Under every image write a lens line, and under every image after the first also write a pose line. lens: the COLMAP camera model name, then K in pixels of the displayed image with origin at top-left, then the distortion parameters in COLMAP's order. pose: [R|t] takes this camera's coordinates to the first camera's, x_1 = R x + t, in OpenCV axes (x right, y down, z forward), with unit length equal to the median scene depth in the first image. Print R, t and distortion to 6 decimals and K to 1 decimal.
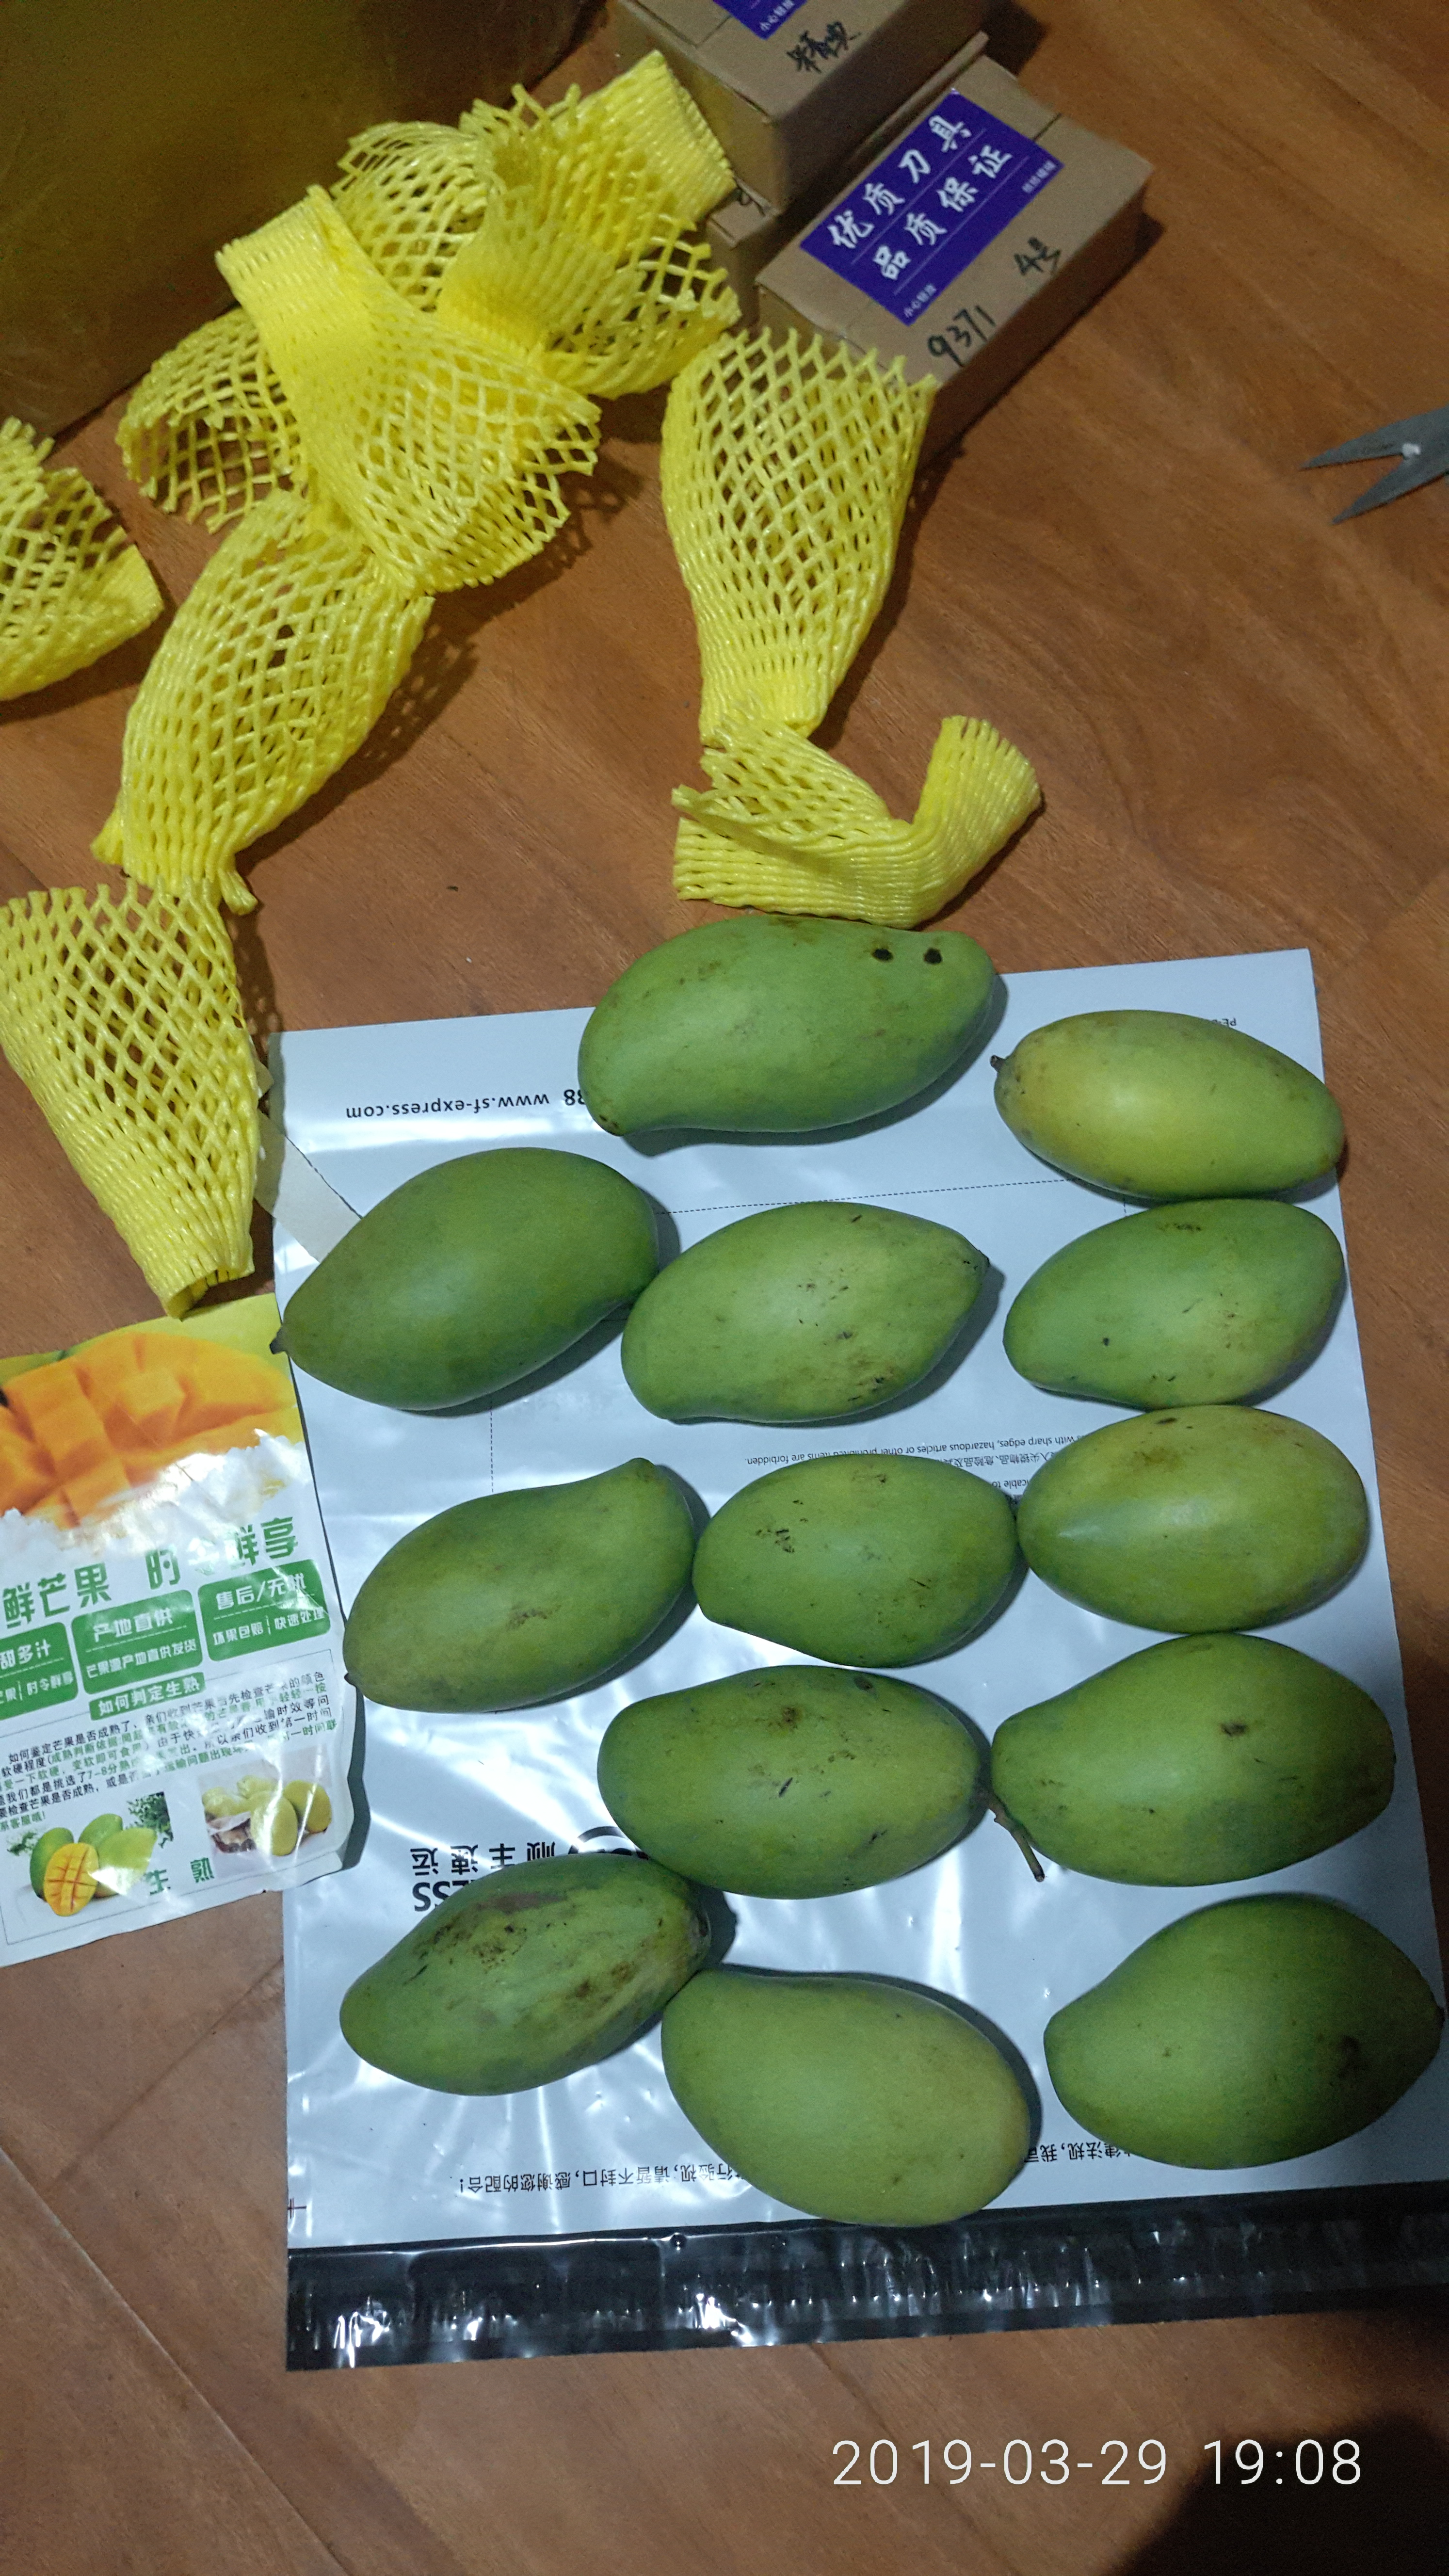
lens RADIAL K [[2123.8, 0, 723.6], [0, 2123.8, 1331.9], [0, 0, 1]] dist [-0.050653, 0.018926]
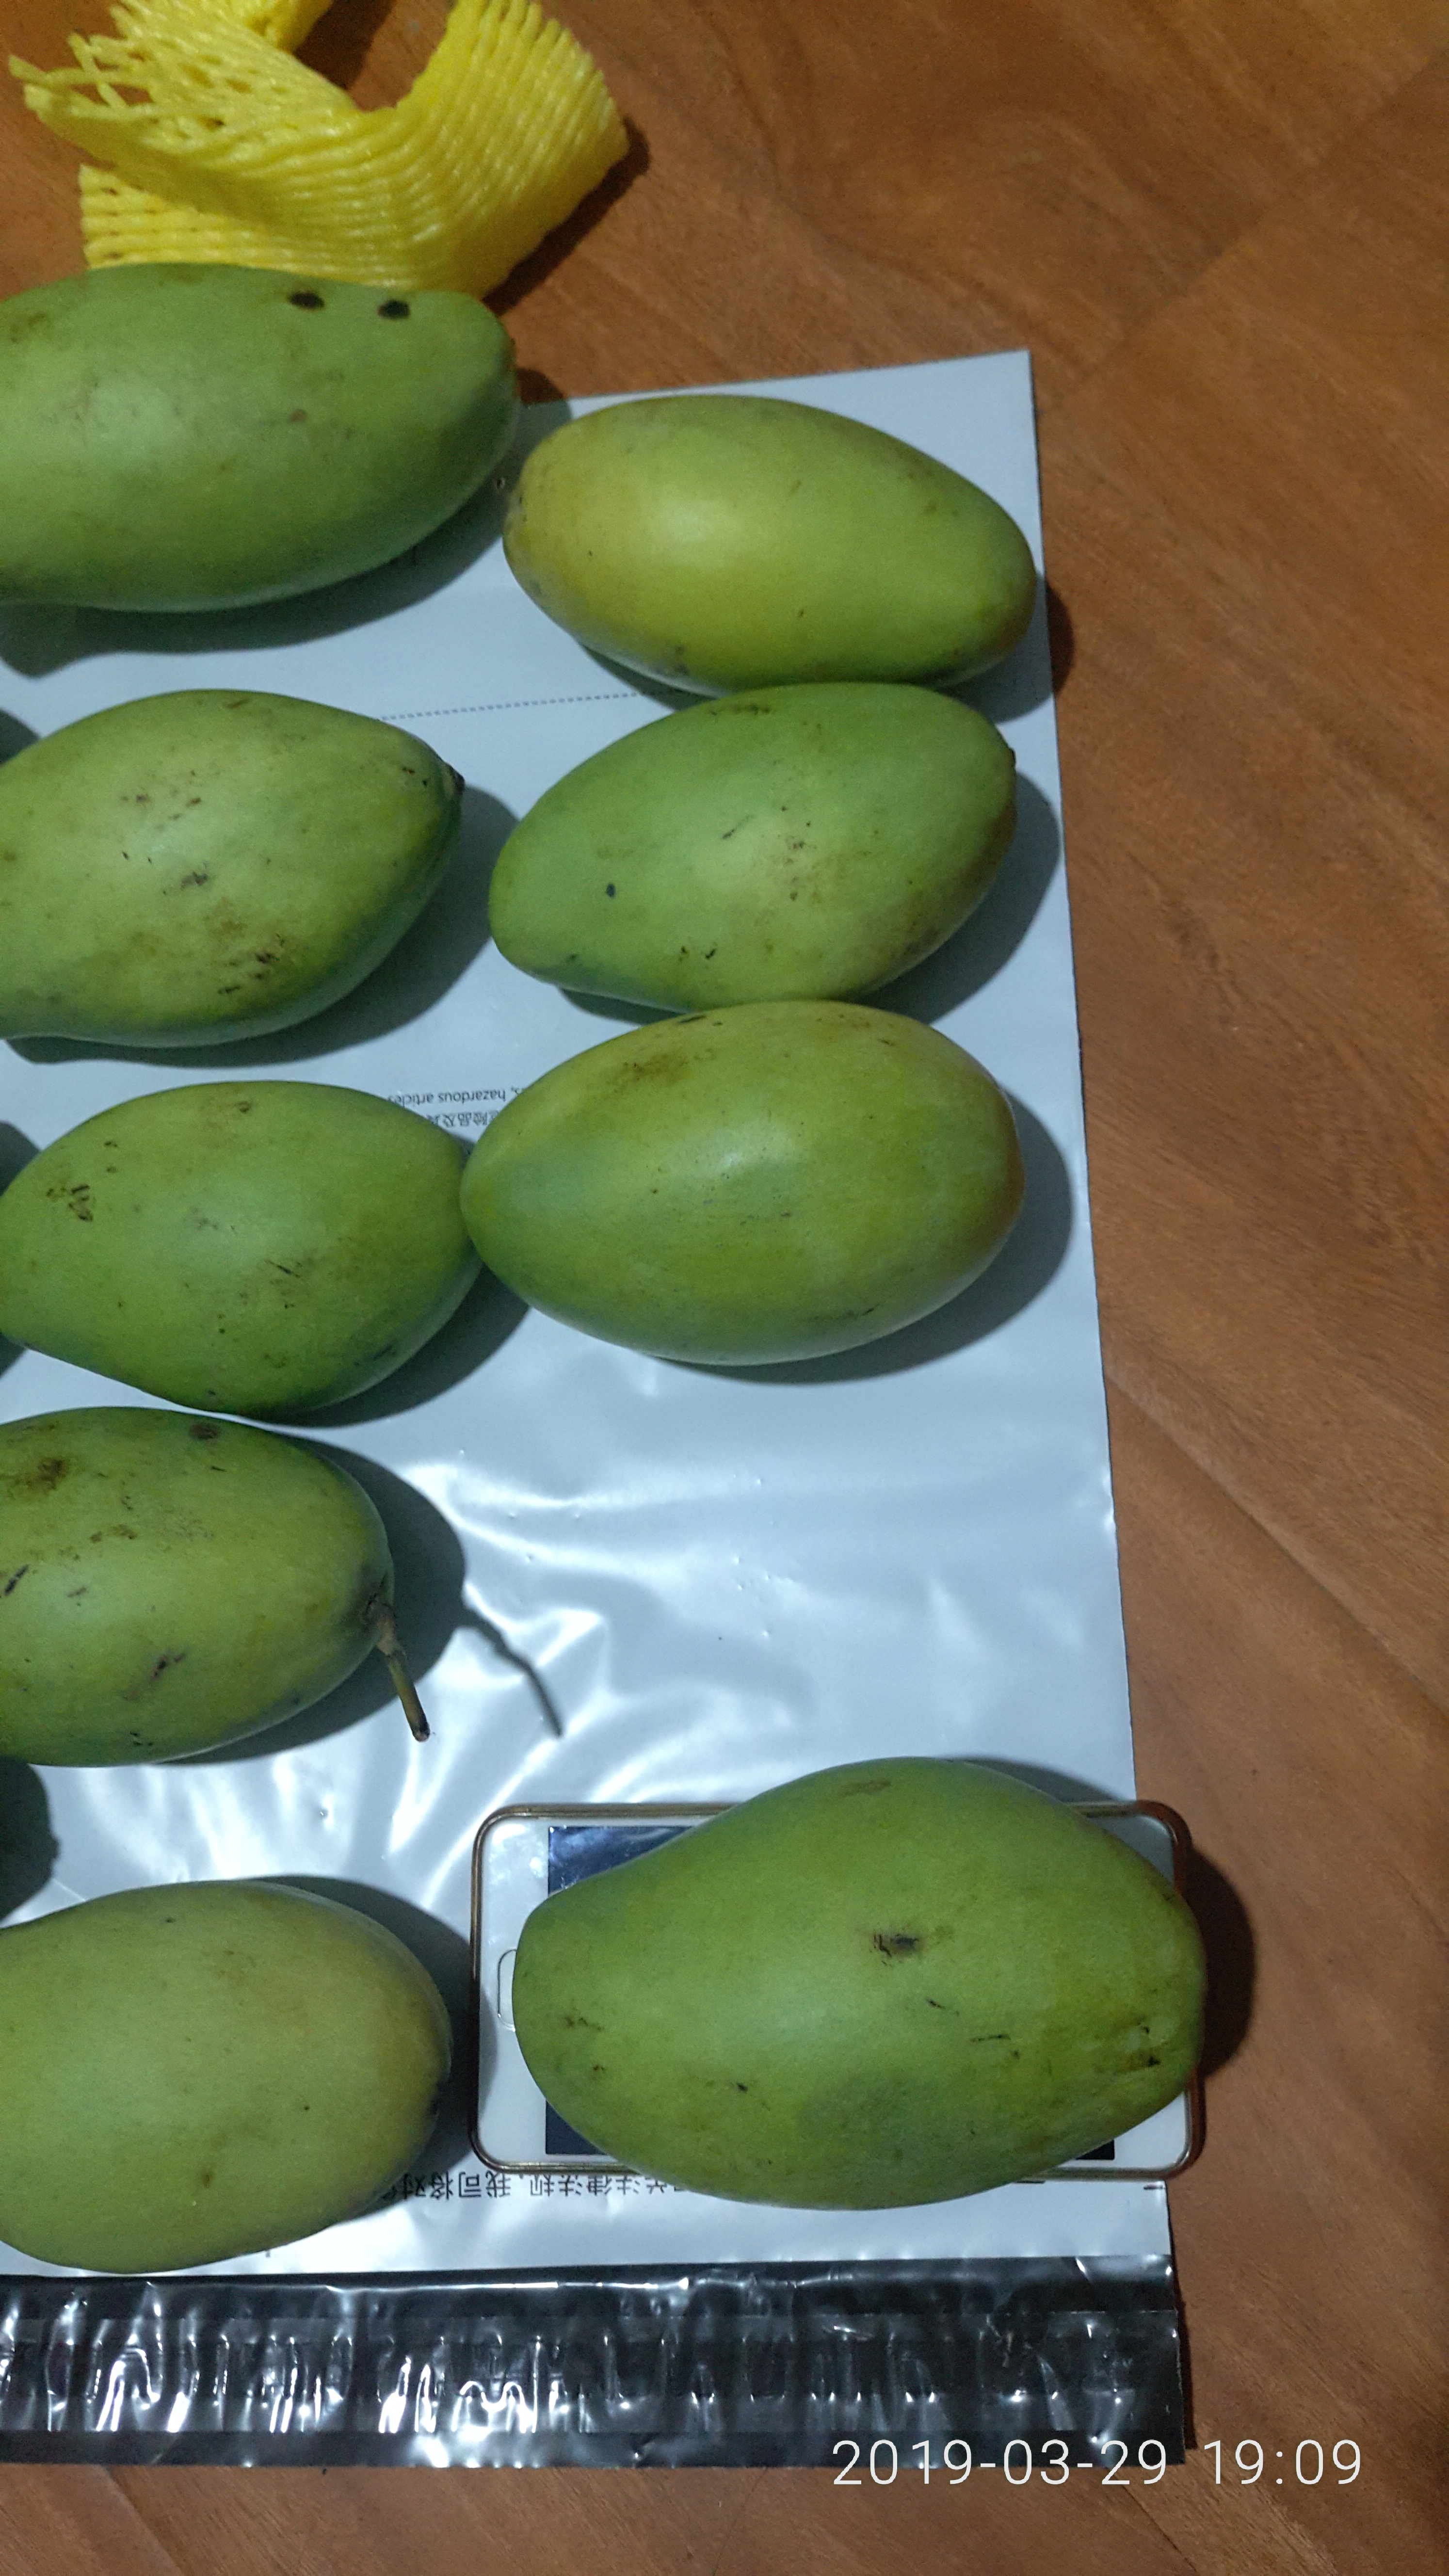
lens RADIAL K [[2123.8, 0, 723.6], [0, 2123.8, 1331.9], [0, 0, 1]] dist [-0.050653, 0.018926]
pose [[0.998506, 0.016467, -0.052106, 0.222484], [-0.014805, 0.999374, 0.032122, 0.101469], [0.052603, -0.031303, 0.998125, 0.341550]]
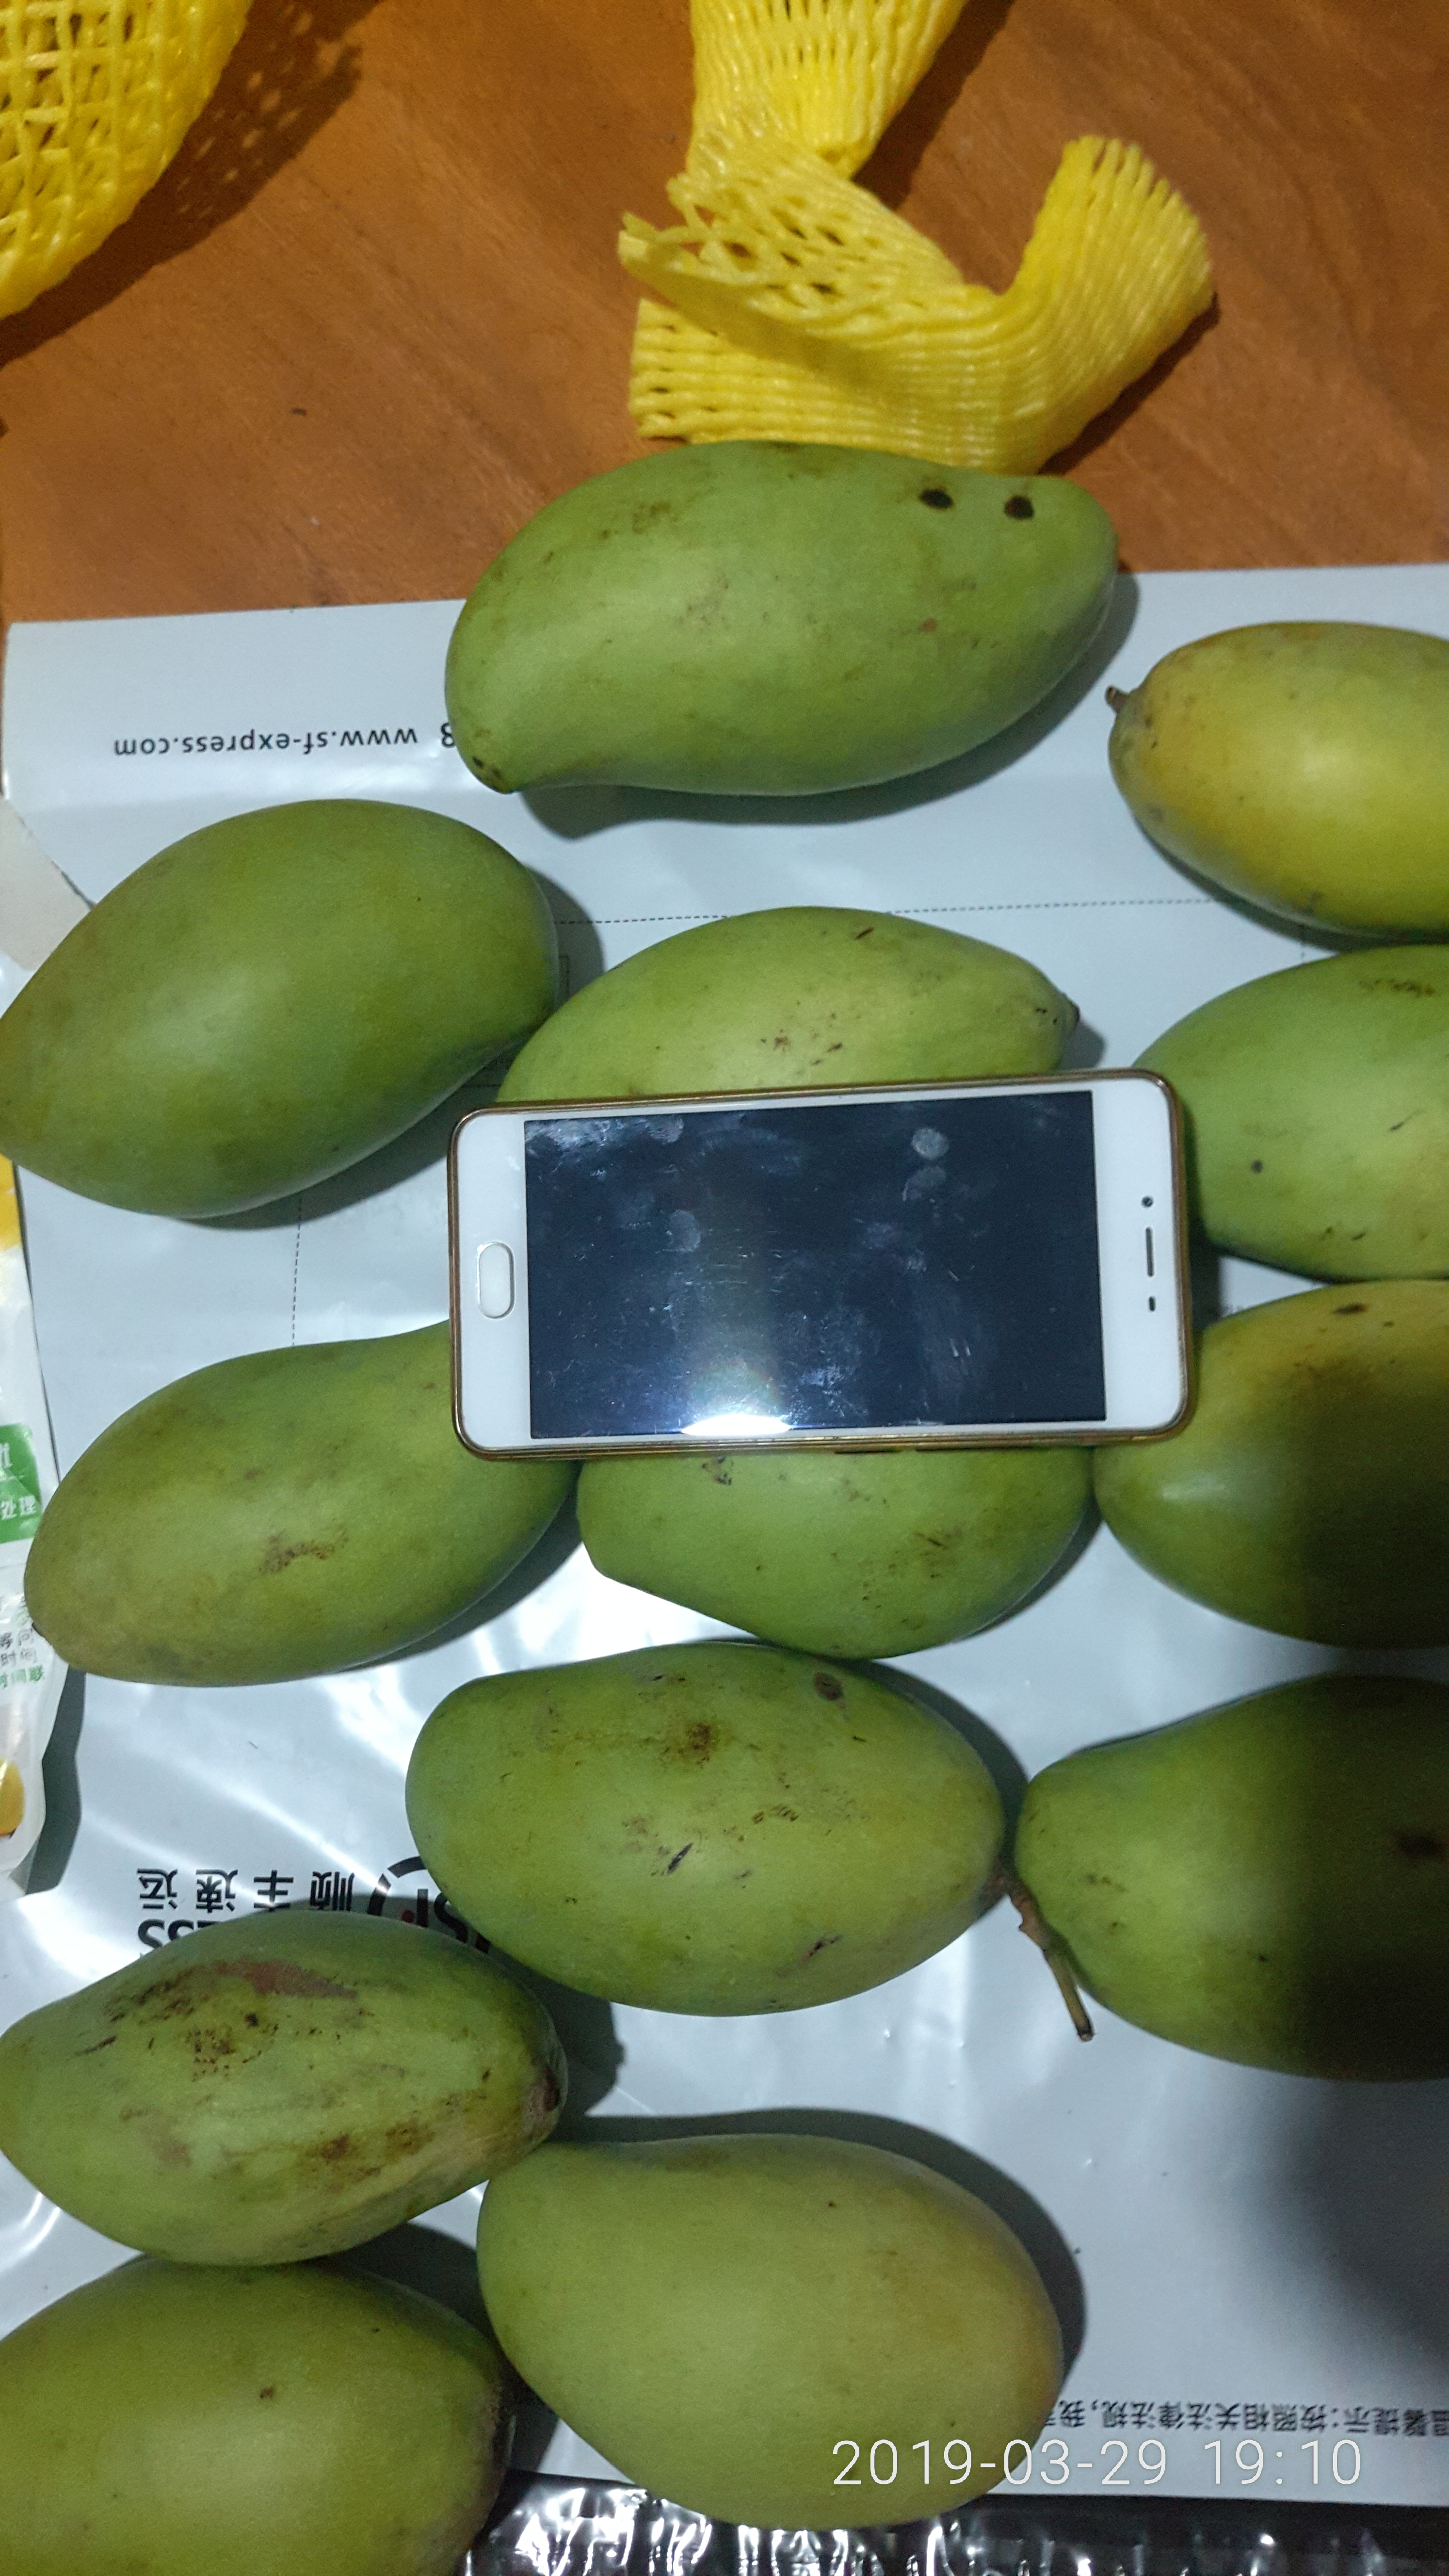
lens RADIAL K [[2123.8, 0, 723.6], [0, 2123.8, 1331.9], [0, 0, 1]] dist [-0.050653, 0.018926]
pose [[0.997389, 0.058991, -0.041645, 0.049090], [-0.054437, 0.993179, 0.103110, -0.000655], [0.047444, -0.100573, 0.993798, 0.343713]]
